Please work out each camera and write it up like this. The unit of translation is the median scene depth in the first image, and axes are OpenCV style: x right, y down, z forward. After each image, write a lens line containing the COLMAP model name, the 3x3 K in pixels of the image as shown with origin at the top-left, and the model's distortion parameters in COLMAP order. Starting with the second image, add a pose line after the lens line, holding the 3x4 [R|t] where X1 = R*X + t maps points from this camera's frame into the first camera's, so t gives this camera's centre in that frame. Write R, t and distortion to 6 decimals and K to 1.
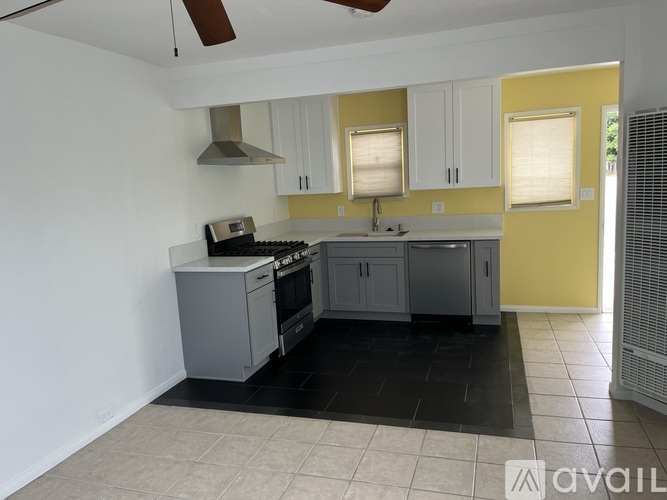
lens RADIAL K [[494.3, 0, 333.5], [0, 494.3, 250.0], [0, 0, 1]] dist [0.092386, -0.127502]
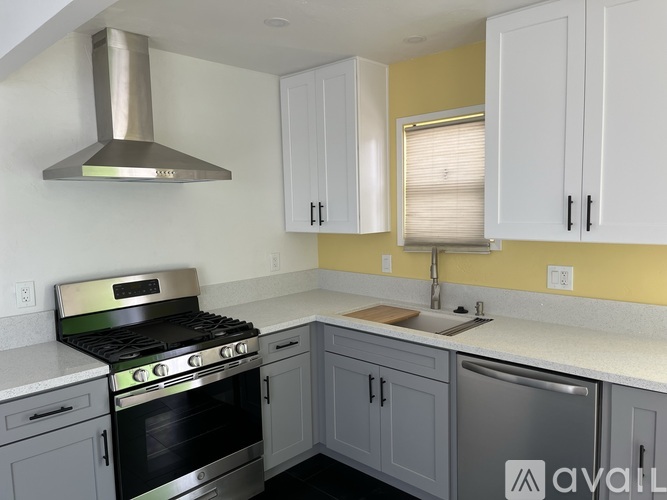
lens RADIAL K [[494.3, 0, 333.5], [0, 494.3, 250.0], [0, 0, 1]] dist [0.092386, -0.127502]
pose [[0.897437, 0.070063, -0.435543, 0.219067], [-0.085401, 0.996223, -0.015713, -0.085007], [0.432797, 0.051297, 0.900031, 0.479931]]
